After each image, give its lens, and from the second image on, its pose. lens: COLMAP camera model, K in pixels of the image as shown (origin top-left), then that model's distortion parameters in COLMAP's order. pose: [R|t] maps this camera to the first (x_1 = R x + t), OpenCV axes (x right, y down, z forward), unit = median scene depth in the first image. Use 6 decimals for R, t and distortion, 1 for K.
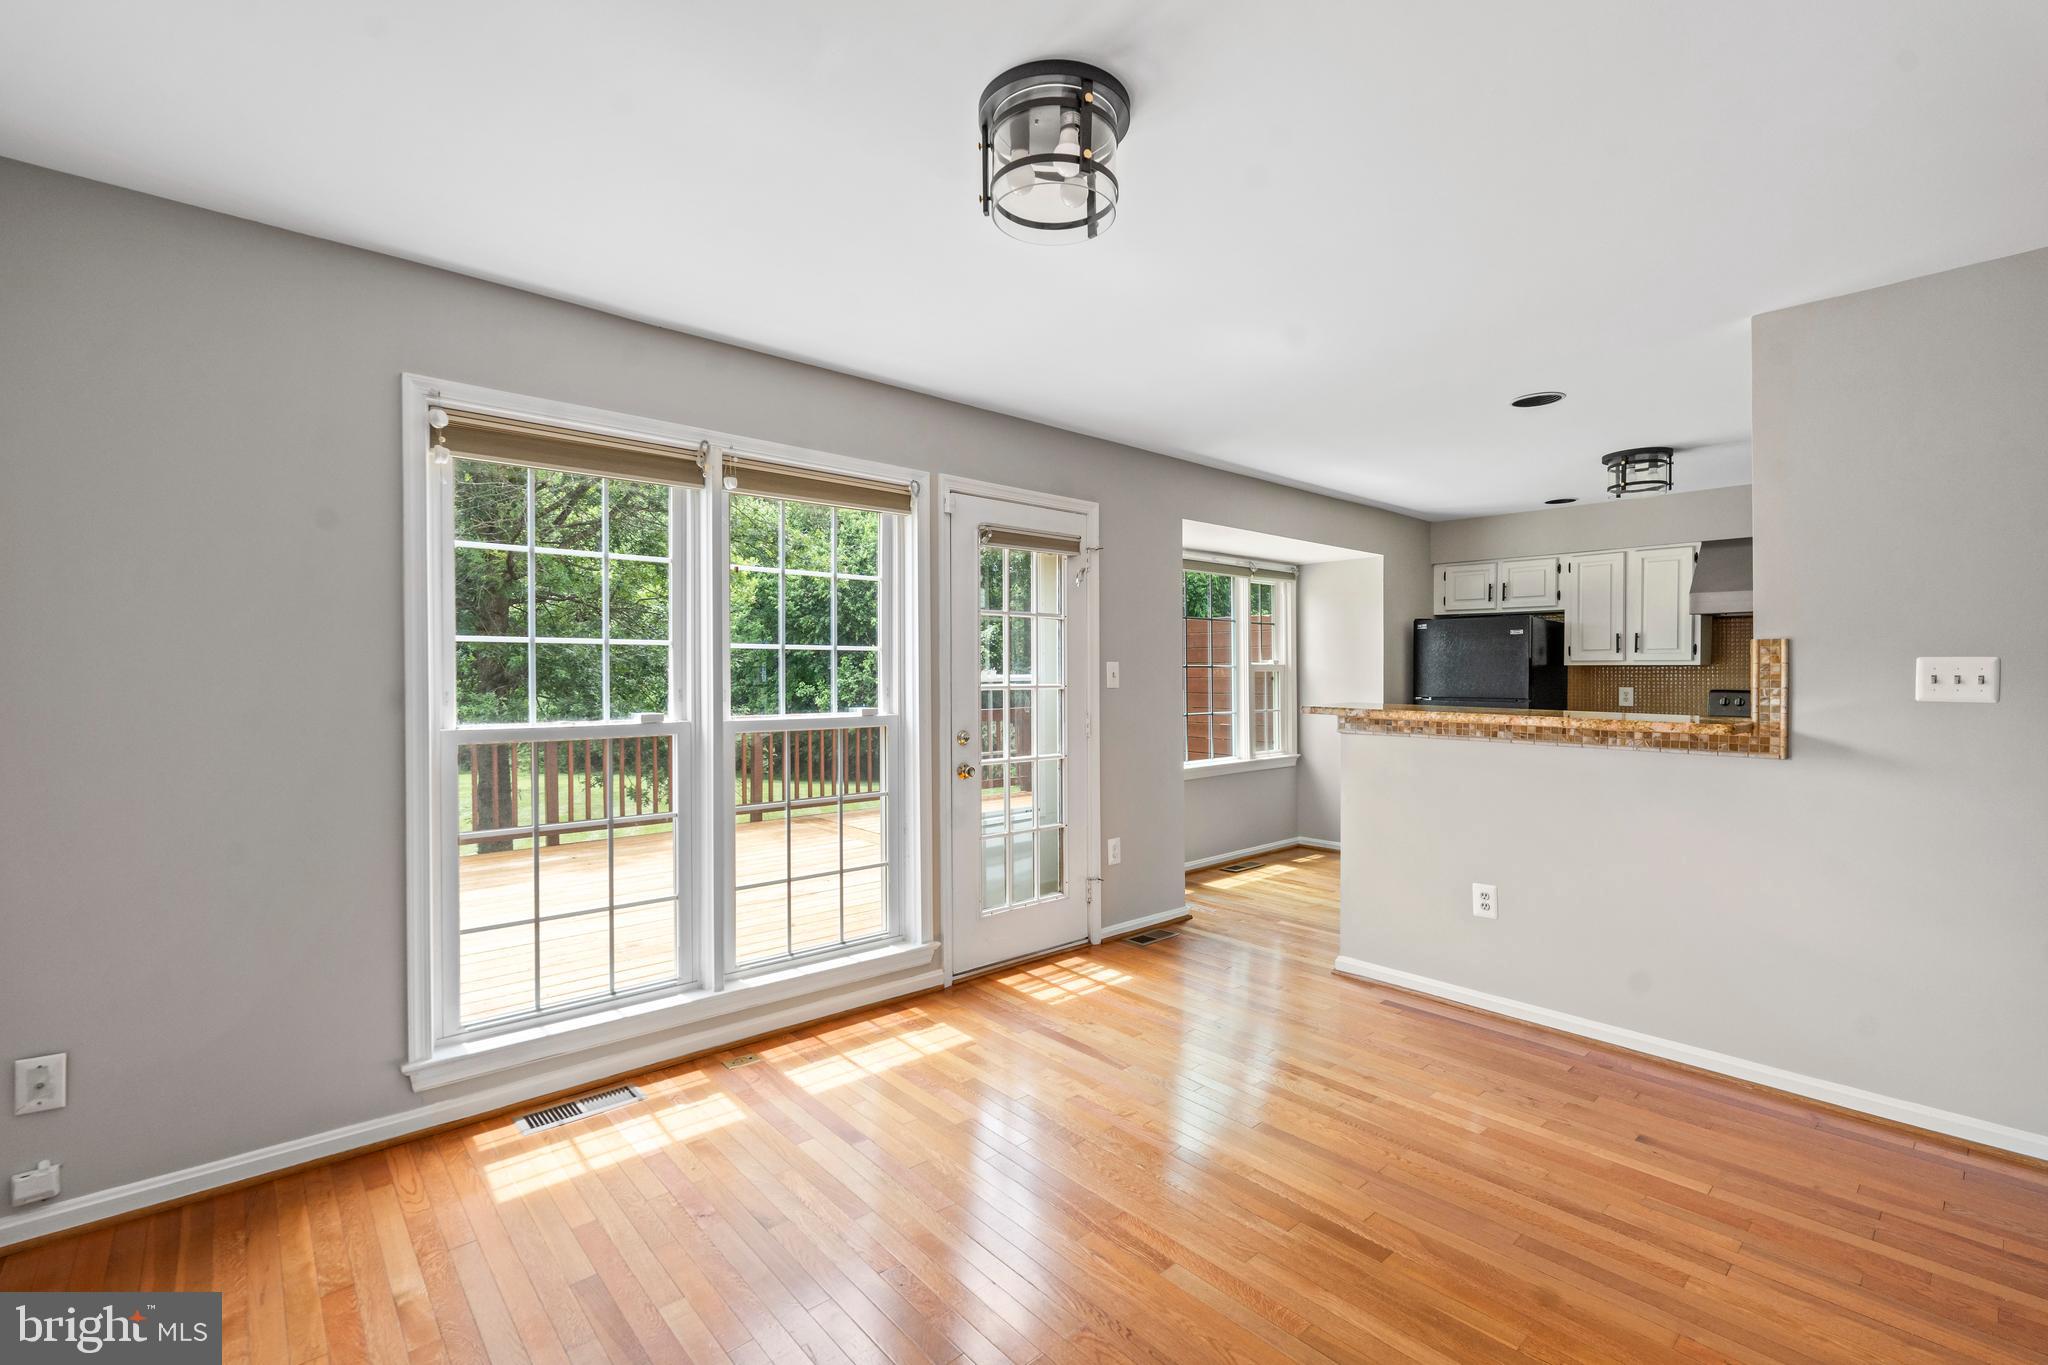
lens RADIAL K [[890.1, 0, 1019.6], [0, 890.1, 682.8], [0, 0, 1]] dist [-0.004456, -0.000400]
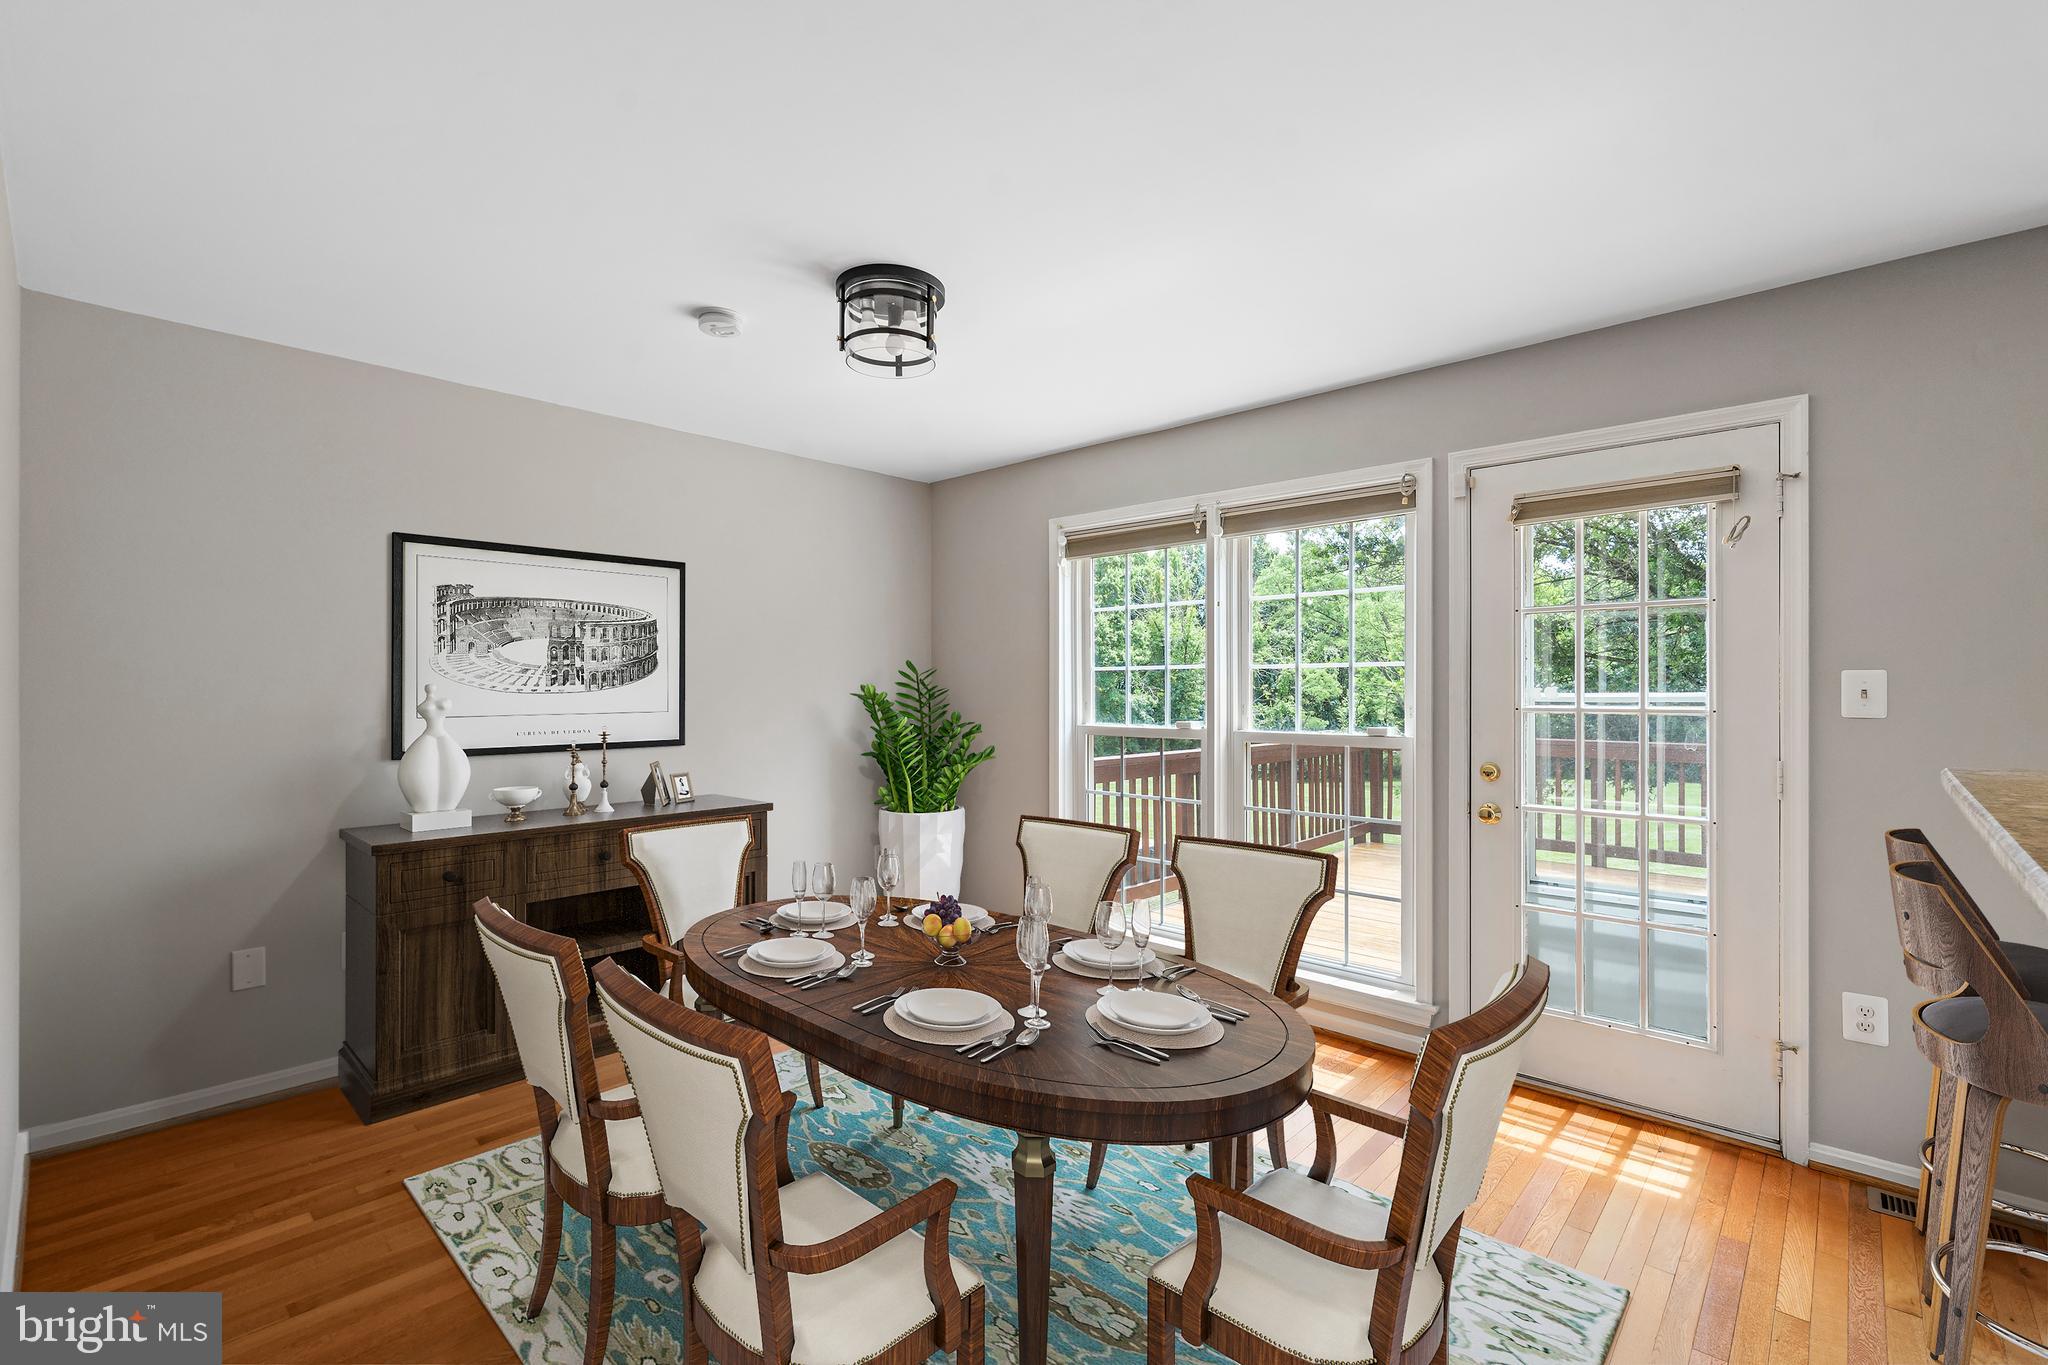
lens RADIAL K [[890.1, 0, 1032.3], [0, 890.1, 683.3], [0, 0, 1]] dist [-0.004456, -0.000400]
pose [[0.107376, -0.008696, -0.994180, 0.728379], [-0.011523, 0.999884, -0.009990, -0.005037], [0.994152, 0.012529, 0.107263, 0.536420]]
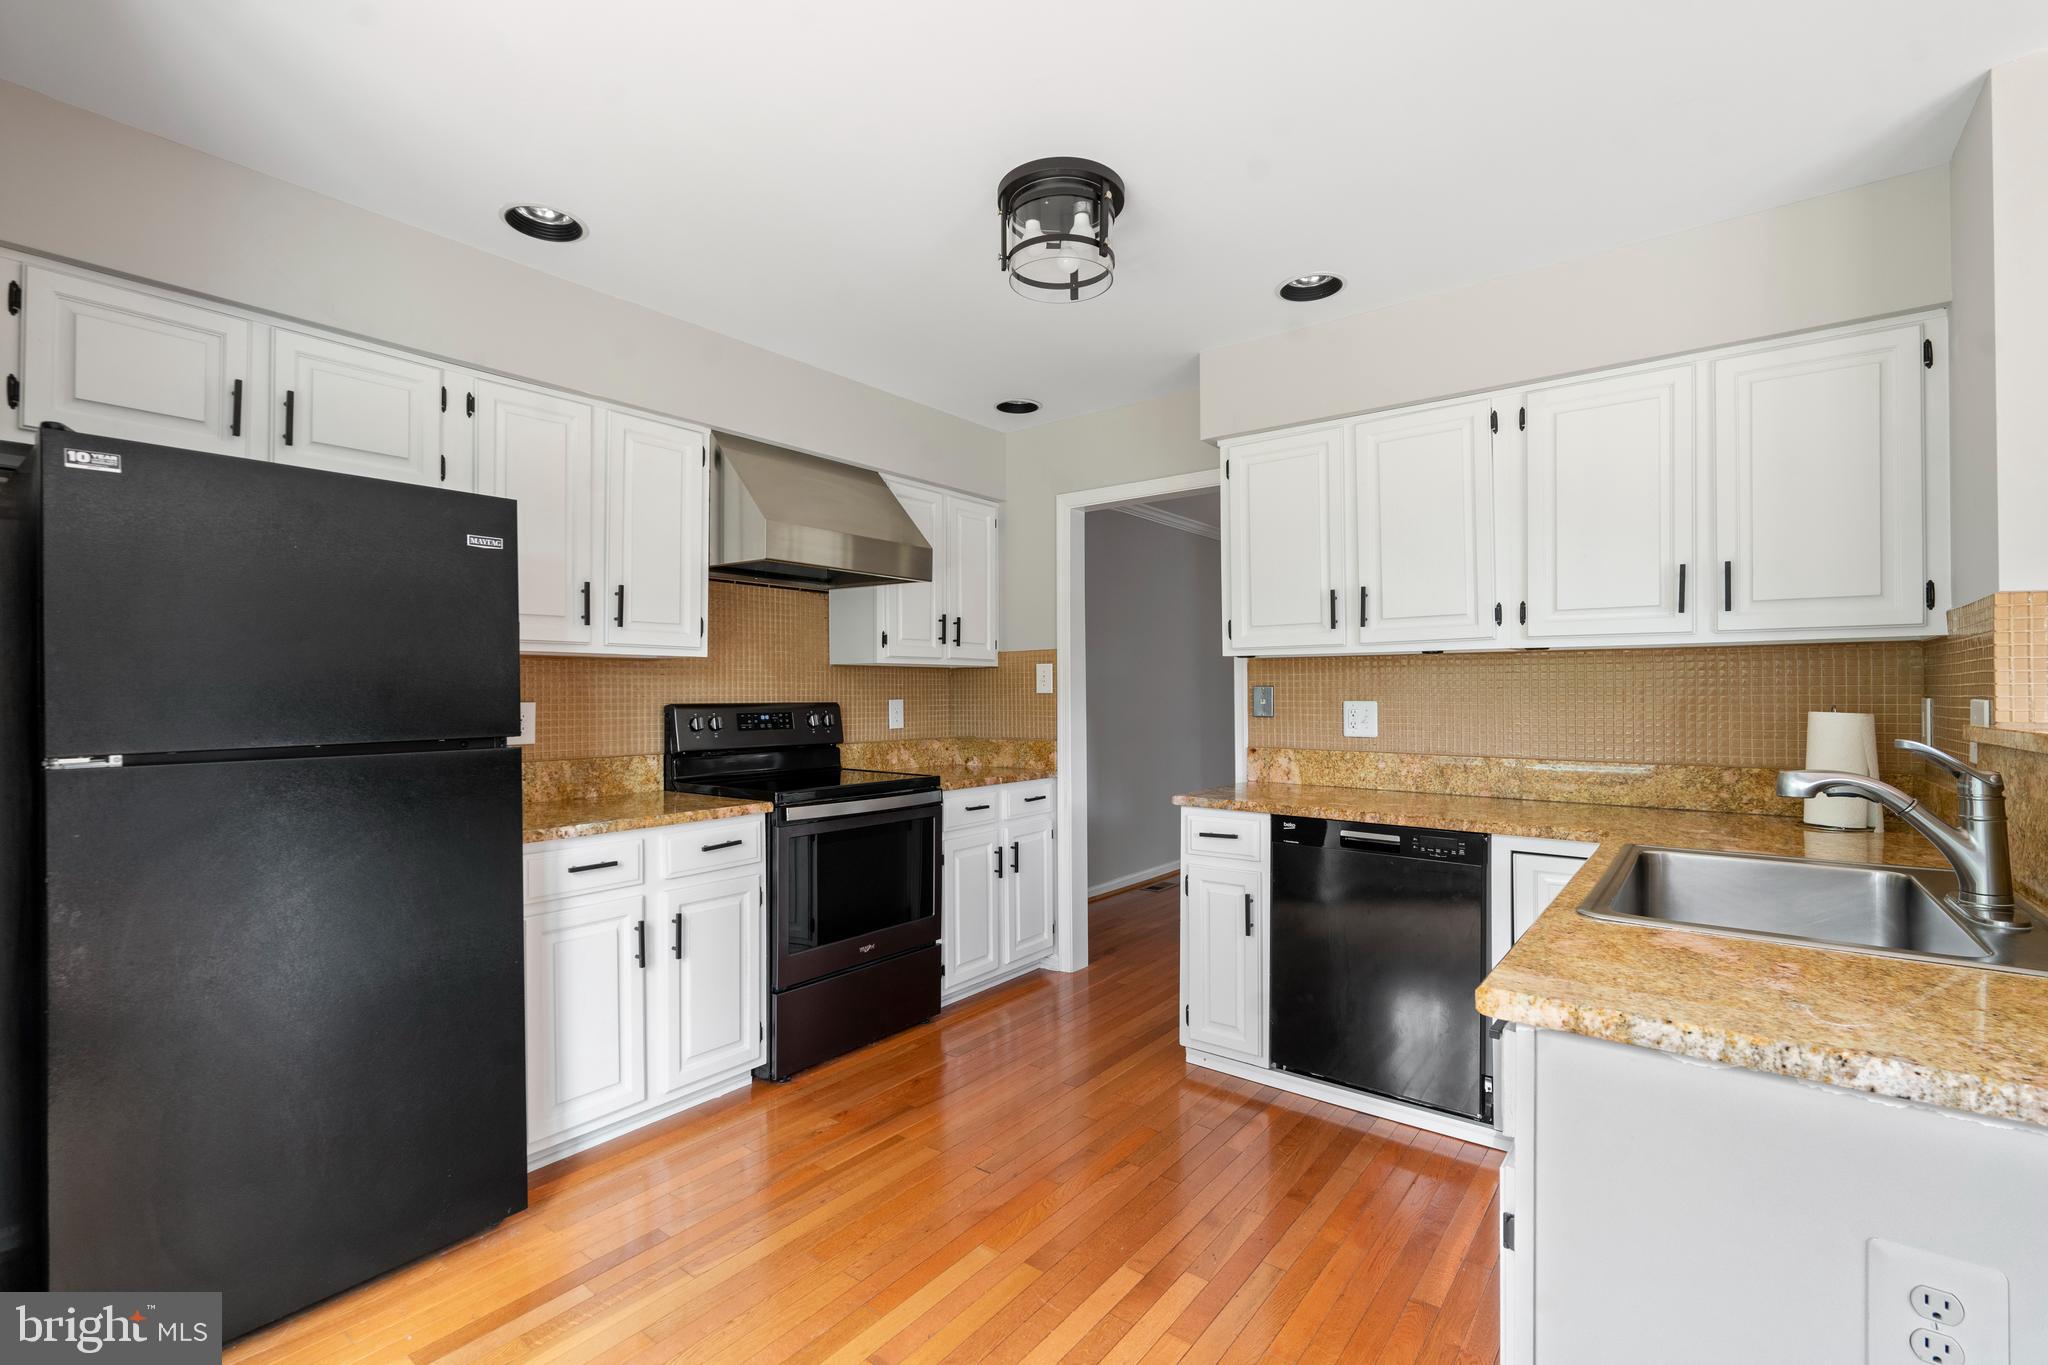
lens RADIAL K [[890.1, 0, 1011.1], [0, 890.1, 687.1], [0, 0, 1]] dist [-0.004456, -0.000400]
pose [[-0.171236, -0.000182, 0.985230, 0.315642], [0.010411, 0.999944, 0.001994, -0.001190], [-0.985175, 0.010598, -0.171225, 1.427412]]
